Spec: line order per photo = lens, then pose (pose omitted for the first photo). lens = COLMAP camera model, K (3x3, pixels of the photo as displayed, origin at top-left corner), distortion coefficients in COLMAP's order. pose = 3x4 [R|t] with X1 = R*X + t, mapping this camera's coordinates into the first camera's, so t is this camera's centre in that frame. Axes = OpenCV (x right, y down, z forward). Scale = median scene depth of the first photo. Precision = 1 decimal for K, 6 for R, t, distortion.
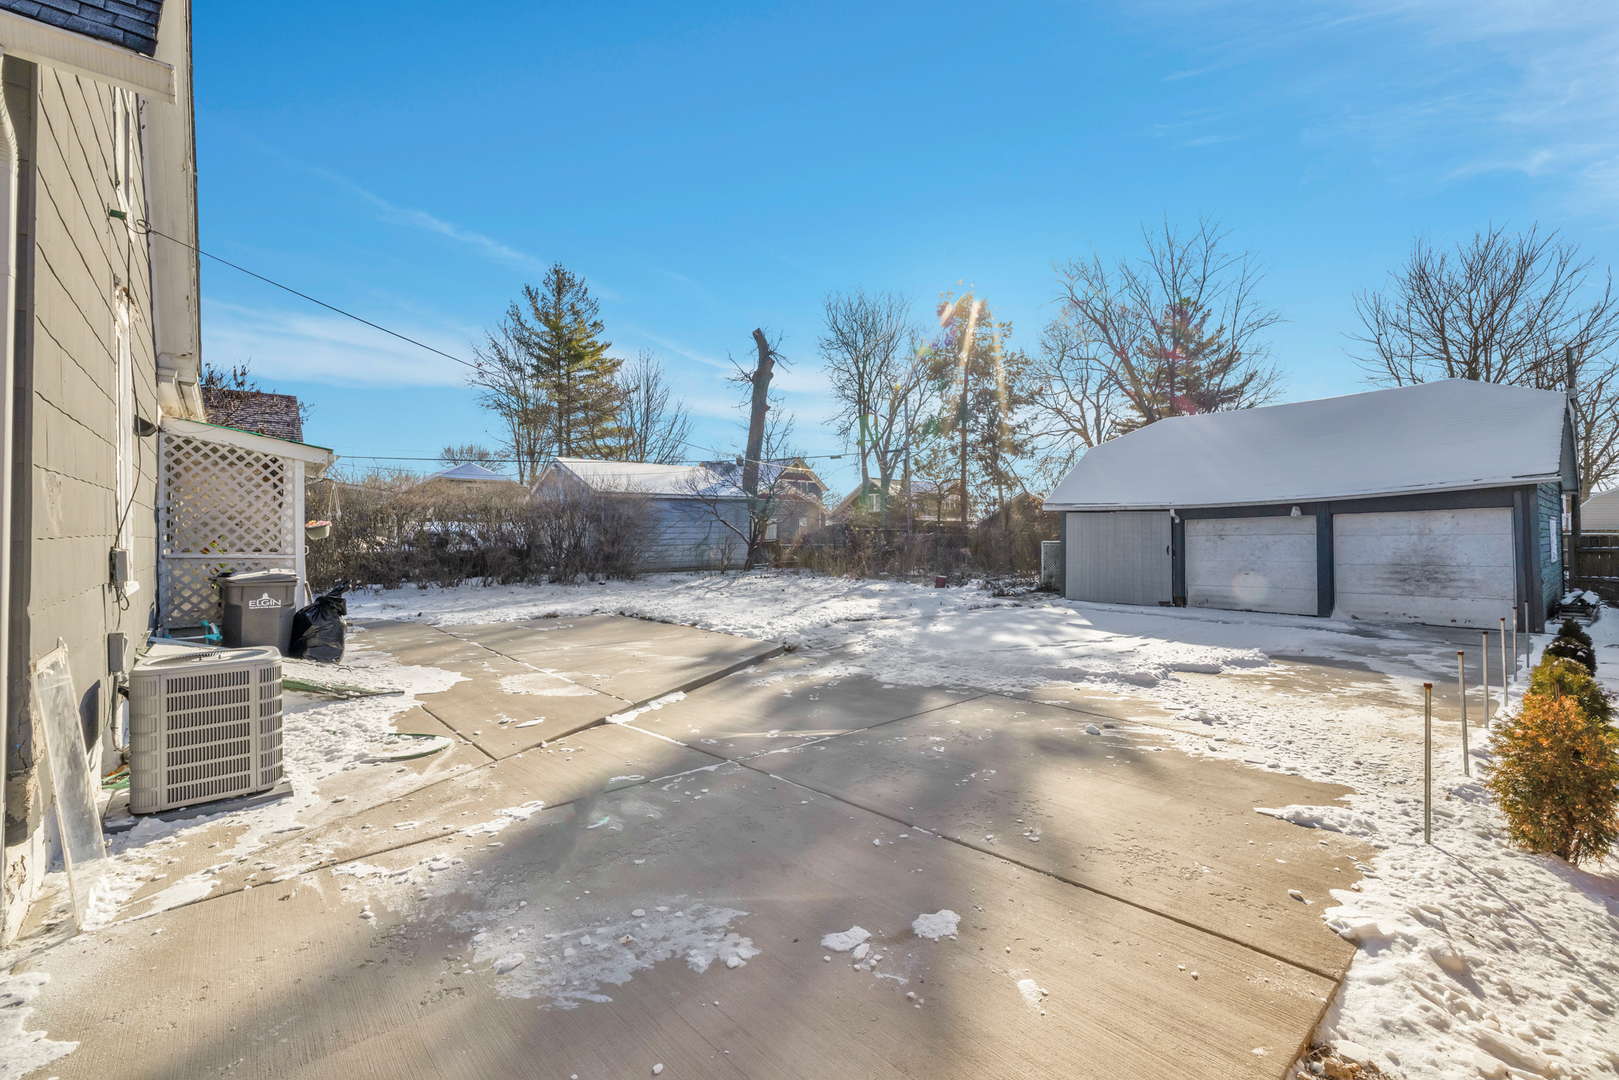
lens RADIAL K [[666.4, 0, 809.5], [0, 666.4, 540.0], [0, 0, 1]] dist [0.000307, 0.000011]
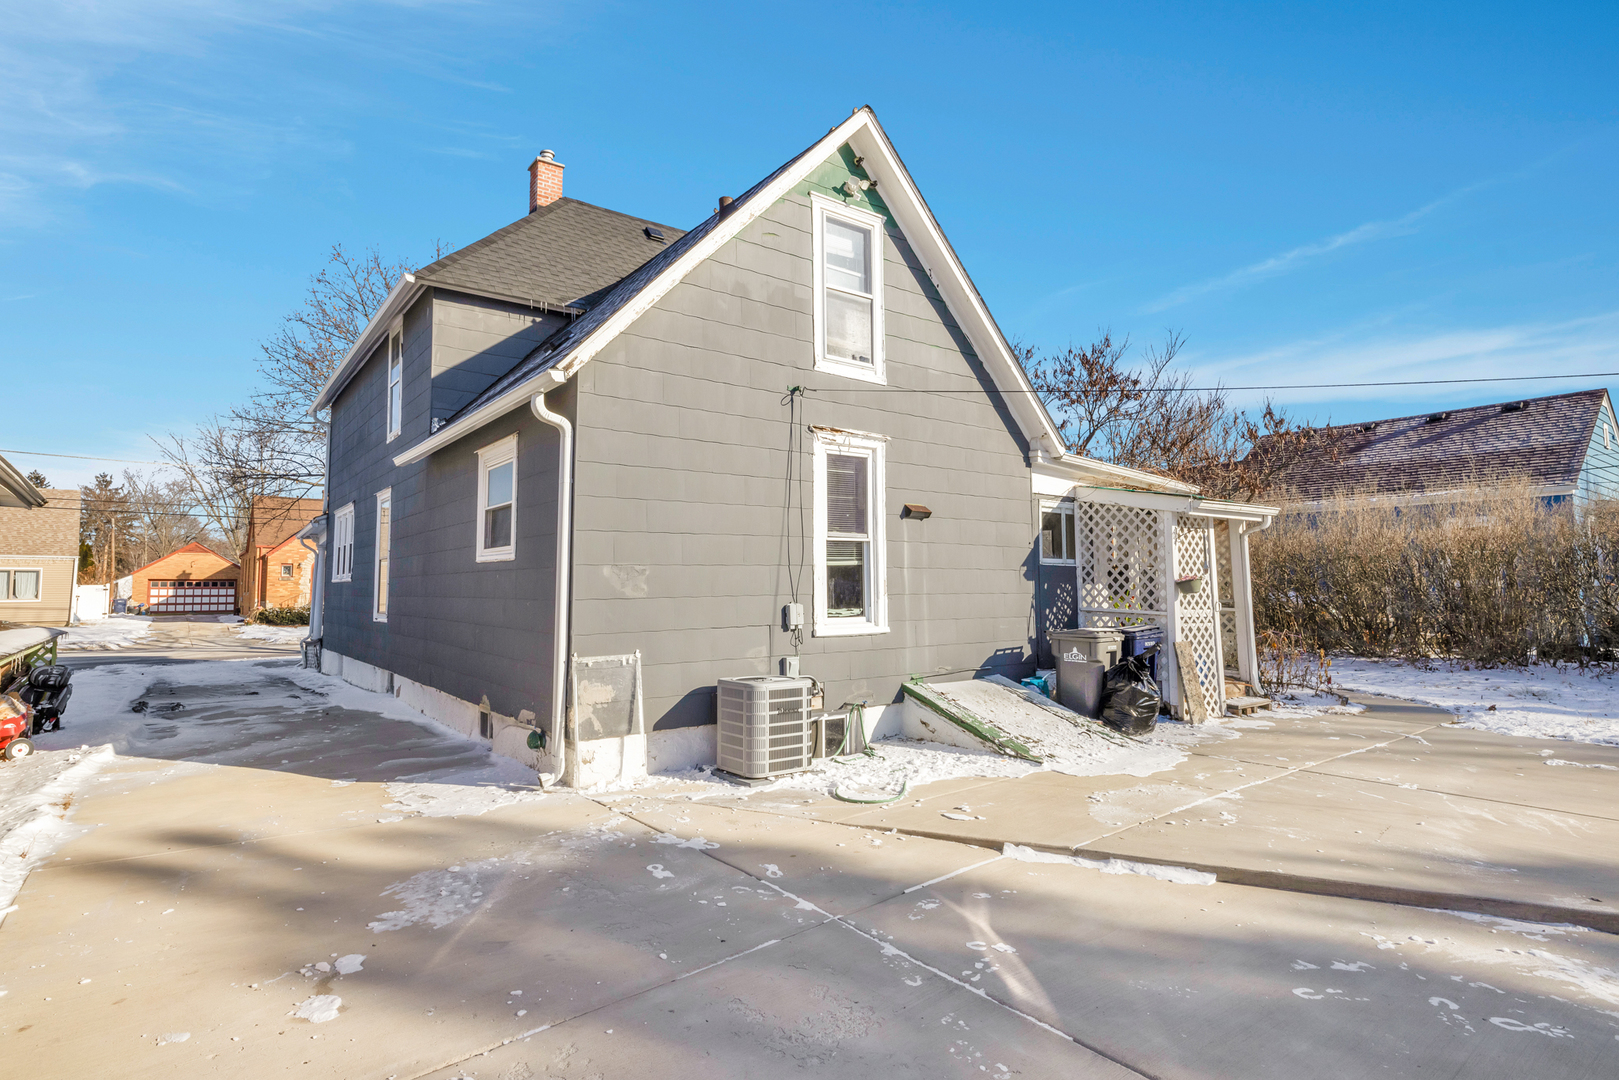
lens RADIAL K [[839.2, 0, 809.5], [0, 839.2, 540.0], [0, 0, 1]] dist [-0.002148, -0.000291]
pose [[-0.068445, -0.058359, -0.995947, 1.433309], [0.004294, 0.998261, -0.058789, -0.034884], [0.997646, -0.008300, -0.068075, 1.842138]]
